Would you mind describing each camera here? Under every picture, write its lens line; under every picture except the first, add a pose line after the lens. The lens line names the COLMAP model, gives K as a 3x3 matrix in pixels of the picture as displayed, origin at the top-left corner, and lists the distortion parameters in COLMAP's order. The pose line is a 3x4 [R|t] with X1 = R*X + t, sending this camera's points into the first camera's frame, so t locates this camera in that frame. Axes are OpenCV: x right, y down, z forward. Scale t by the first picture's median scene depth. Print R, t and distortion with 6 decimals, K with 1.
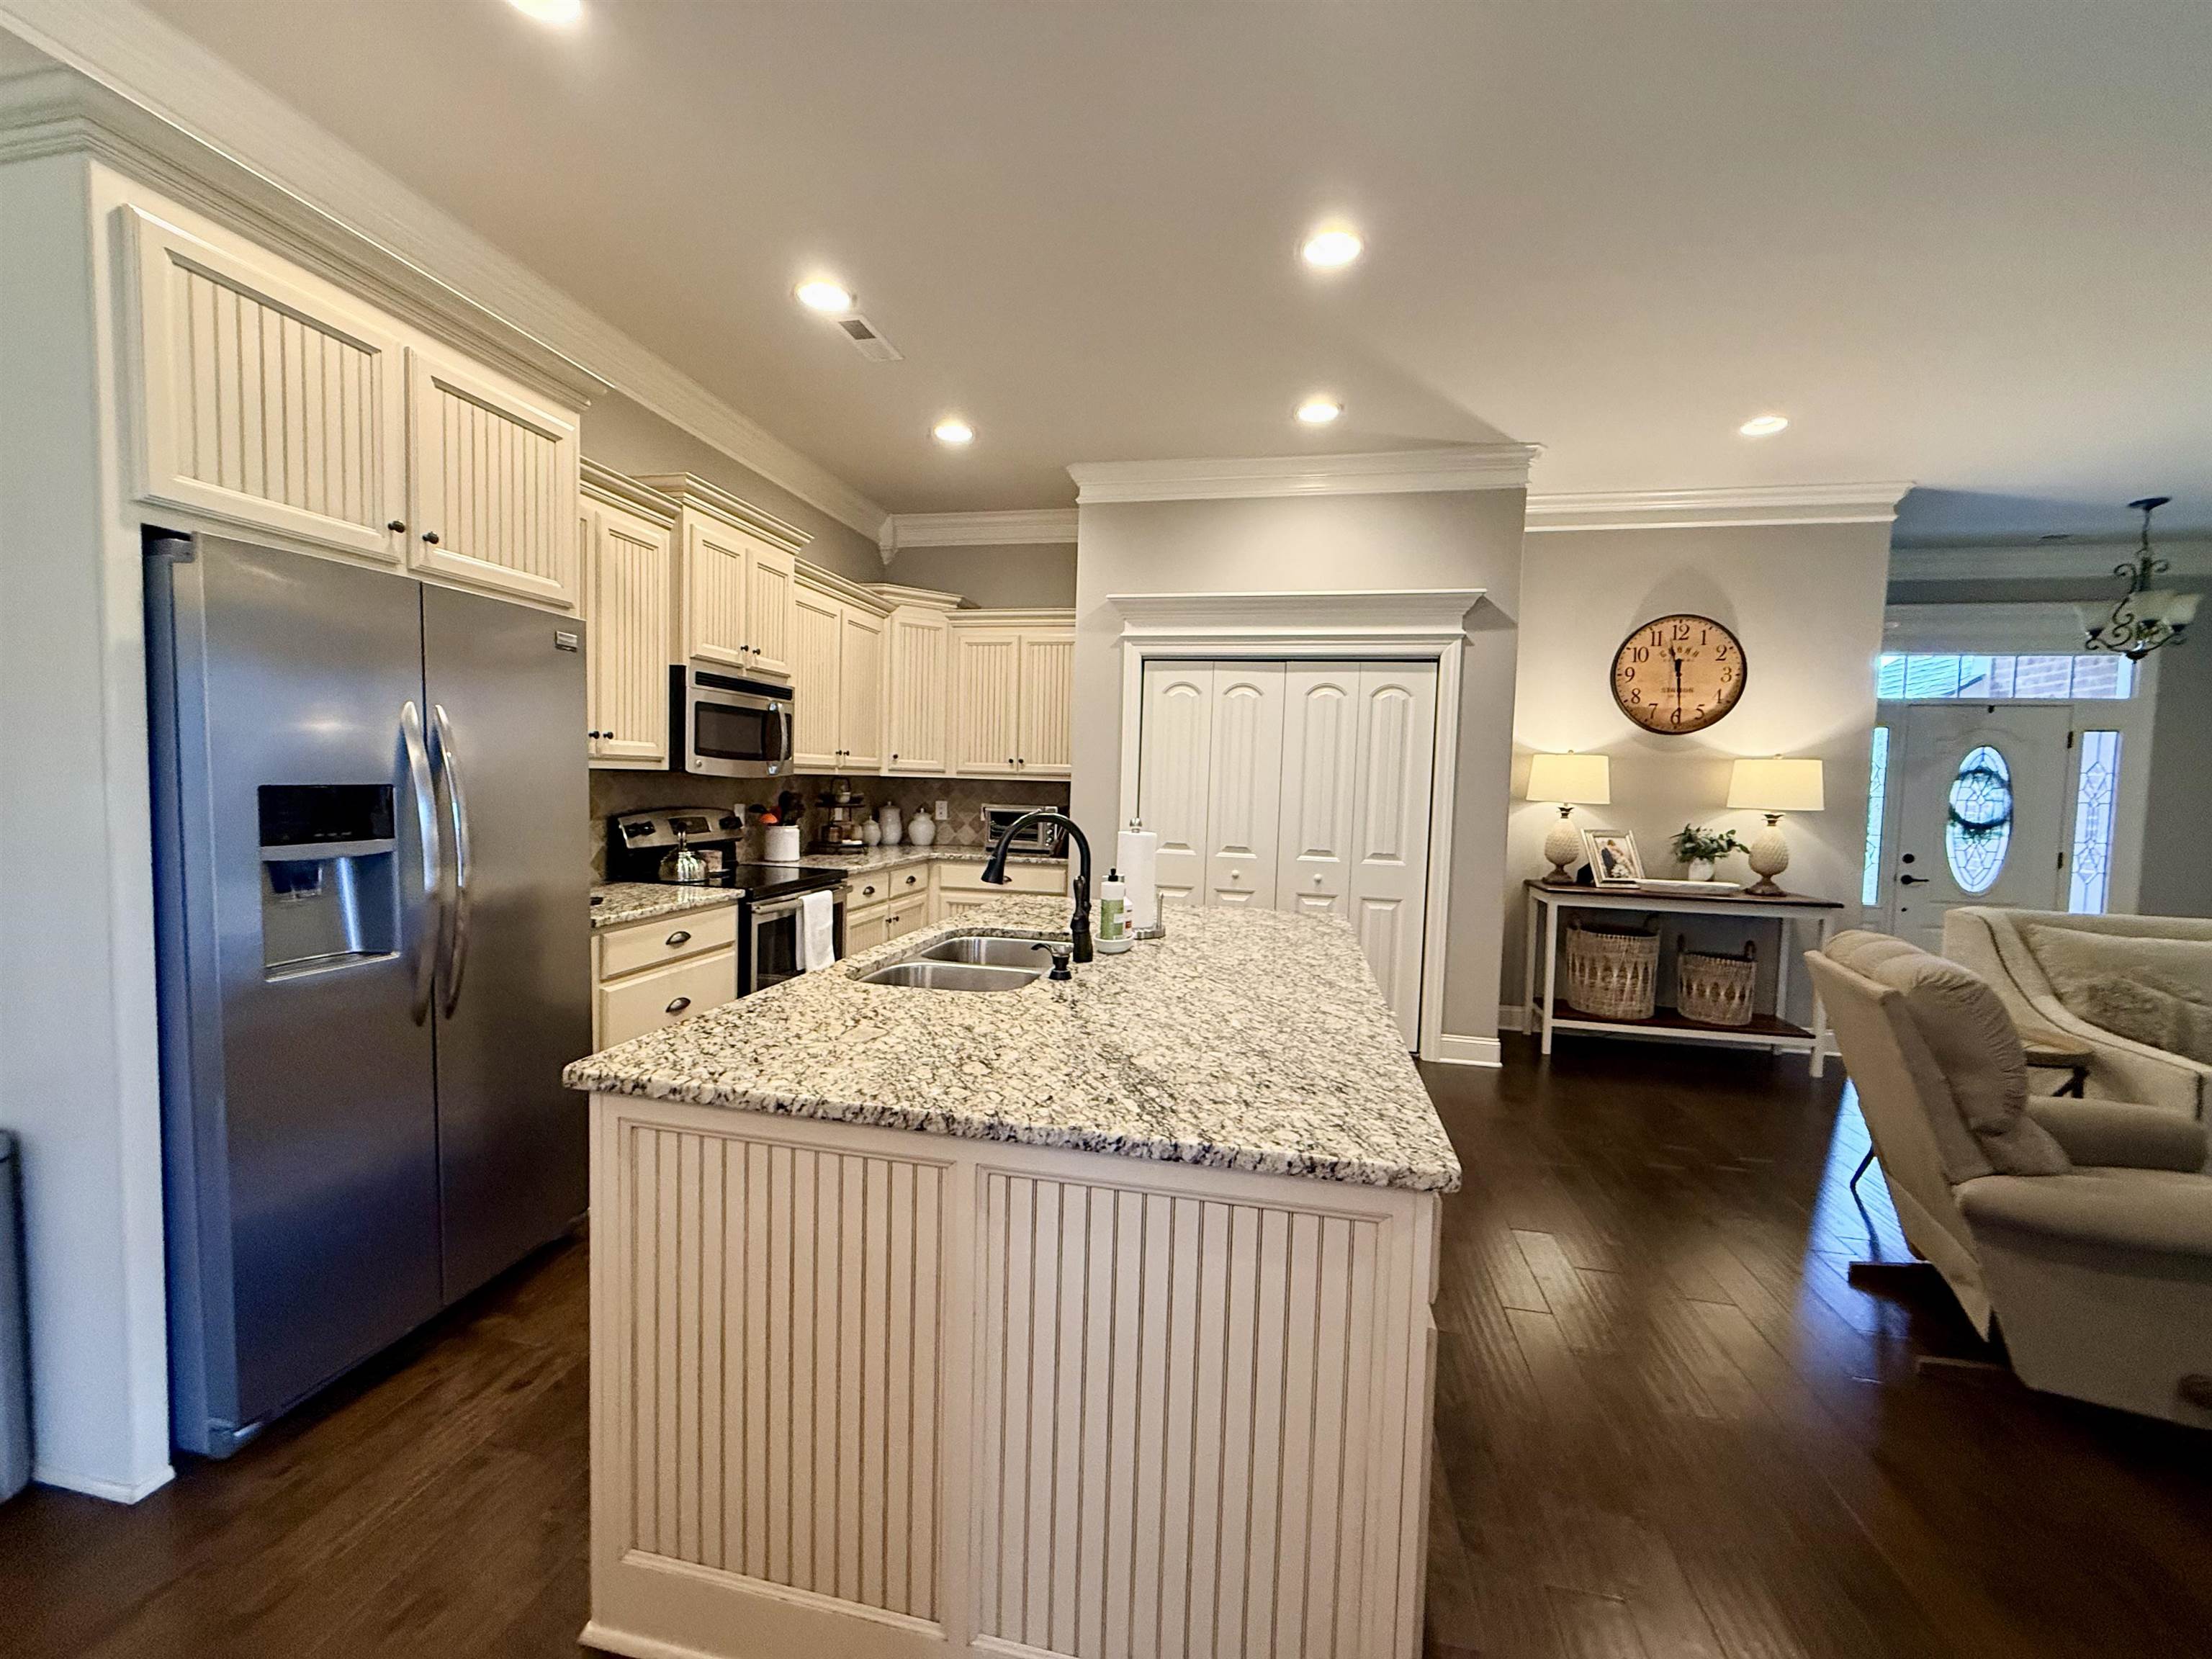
lens RADIAL K [[875.2, 0, 1104.4], [0, 875.2, 825.2], [0, 0, 1]] dist [0.000545, 0.000229]
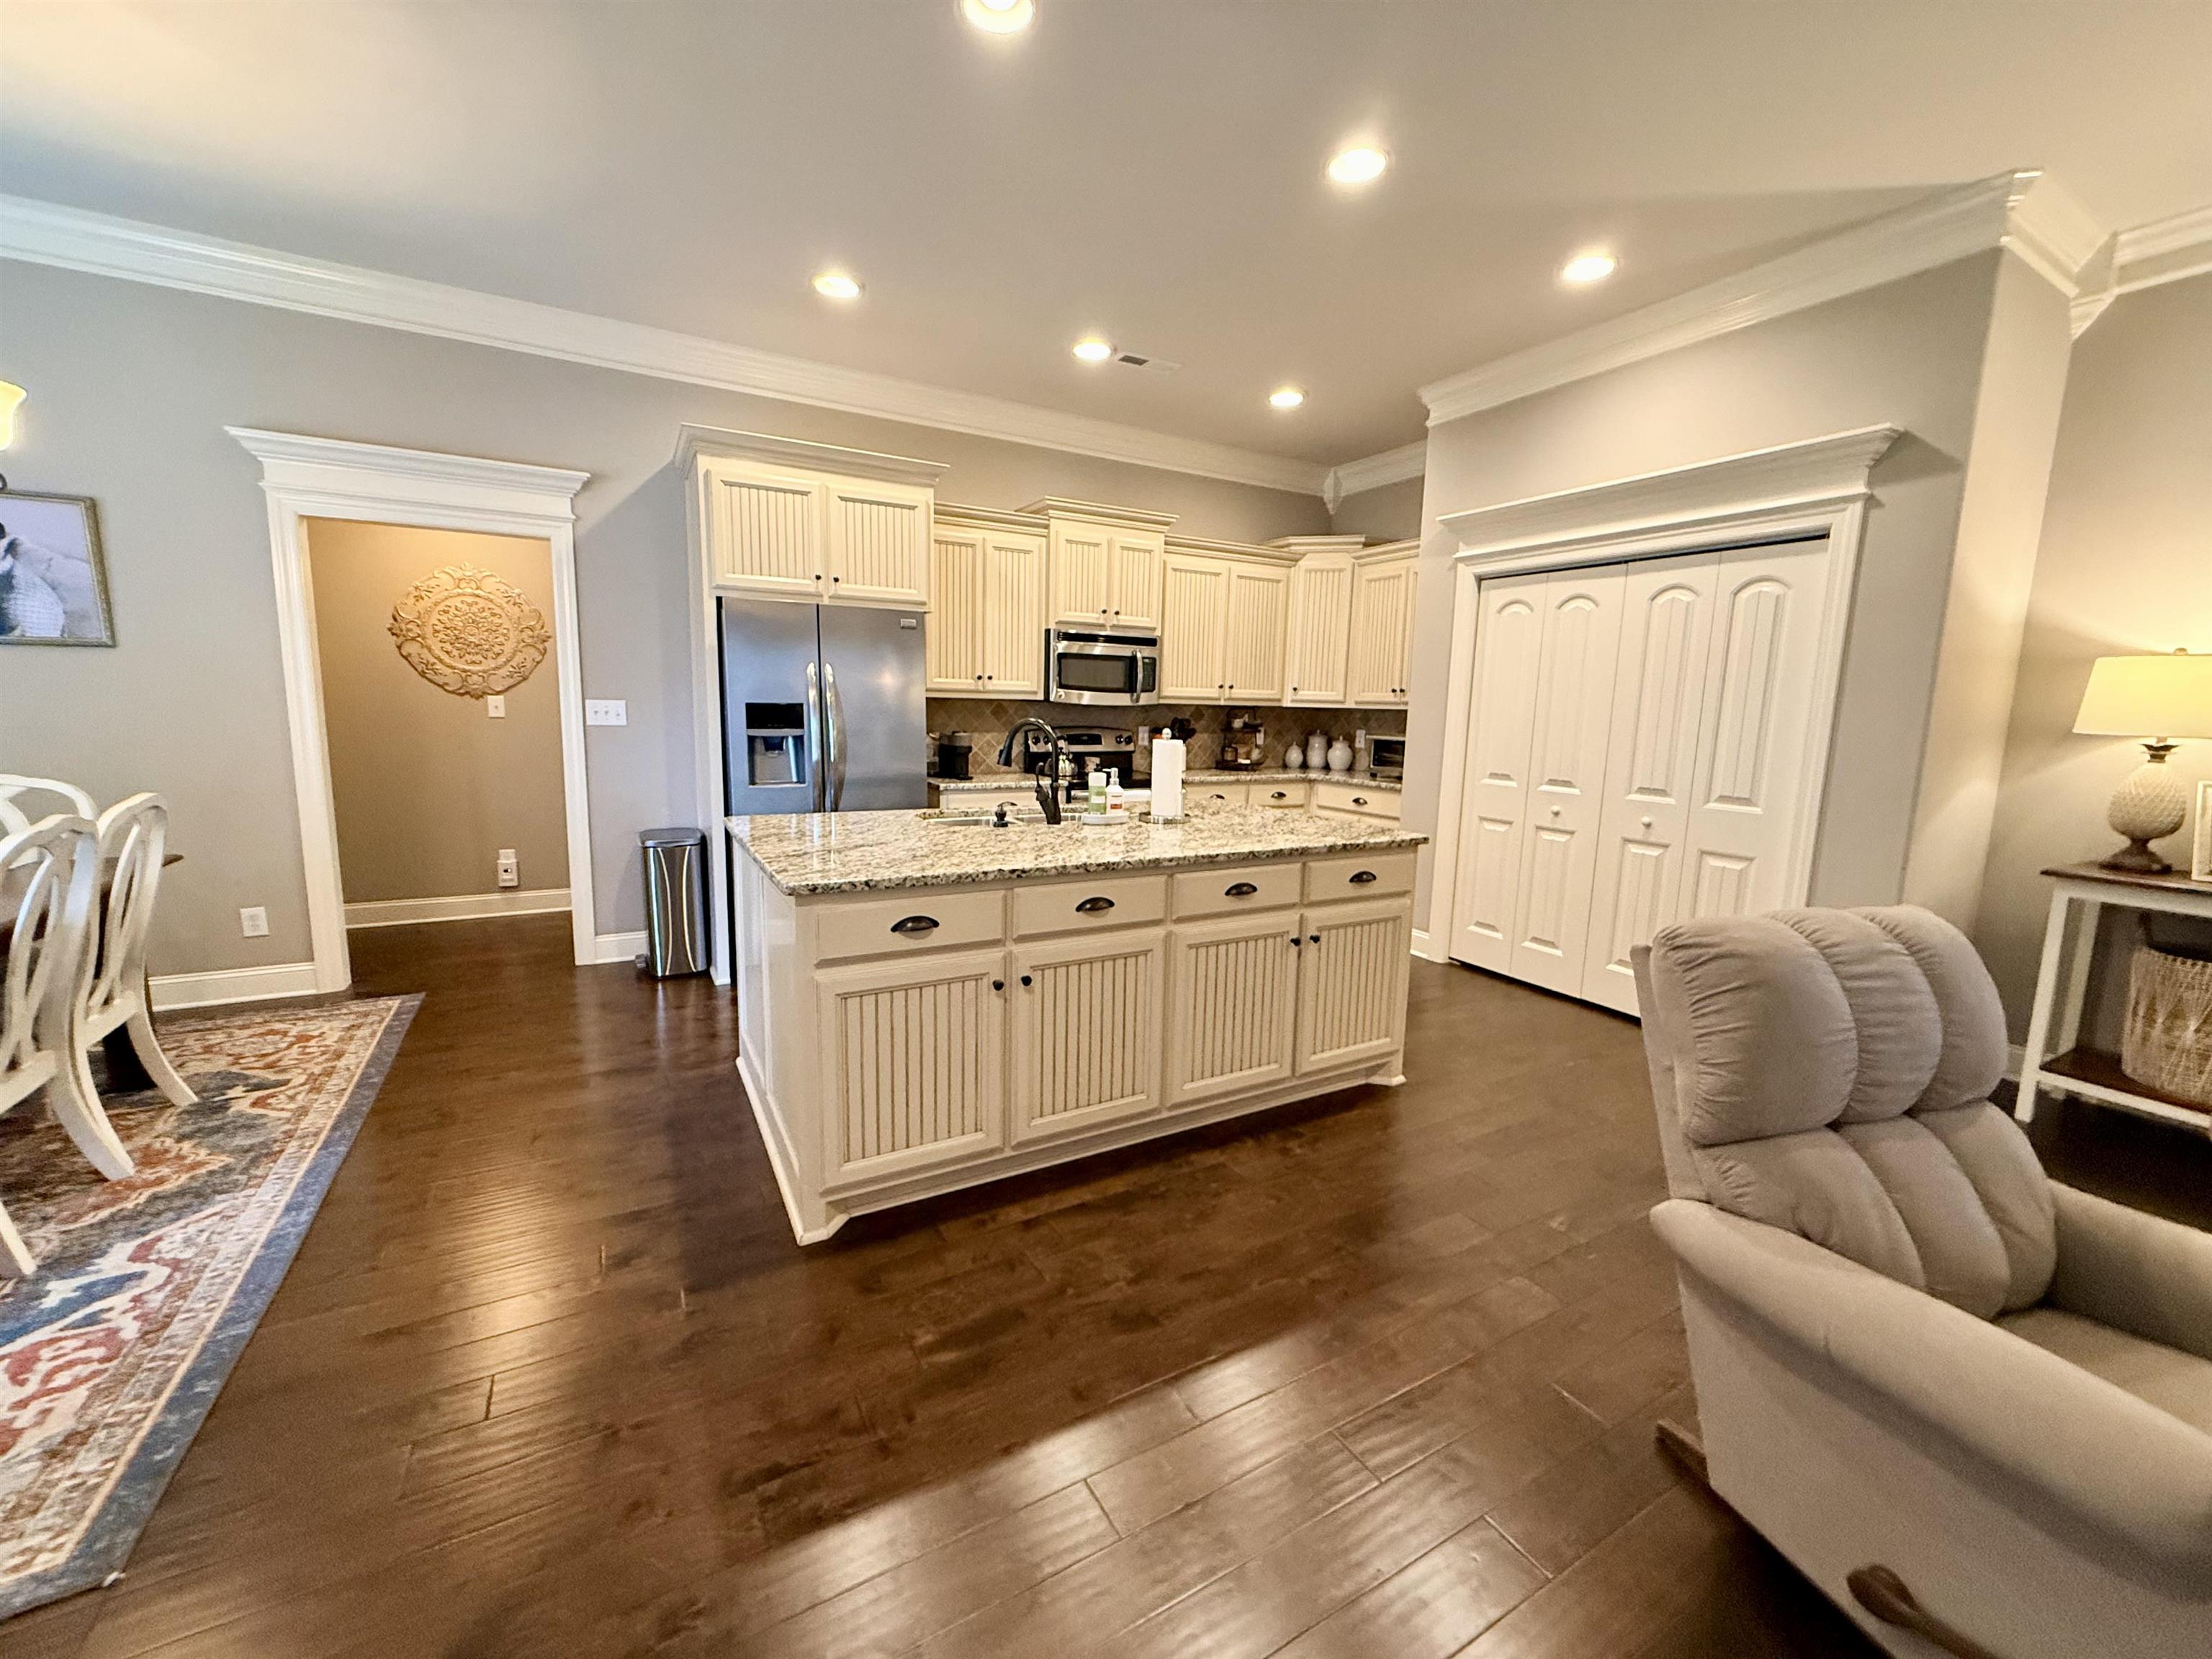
lens RADIAL K [[875.2, 0, 1103.1], [0, 875.2, 827.0], [0, 0, 1]] dist [0.000545, 0.000229]
pose [[0.661472, 0.092005, -0.744305, 0.520373], [-0.042953, 0.995465, 0.084878, 0.016752], [0.748739, -0.024174, 0.662424, 0.054759]]
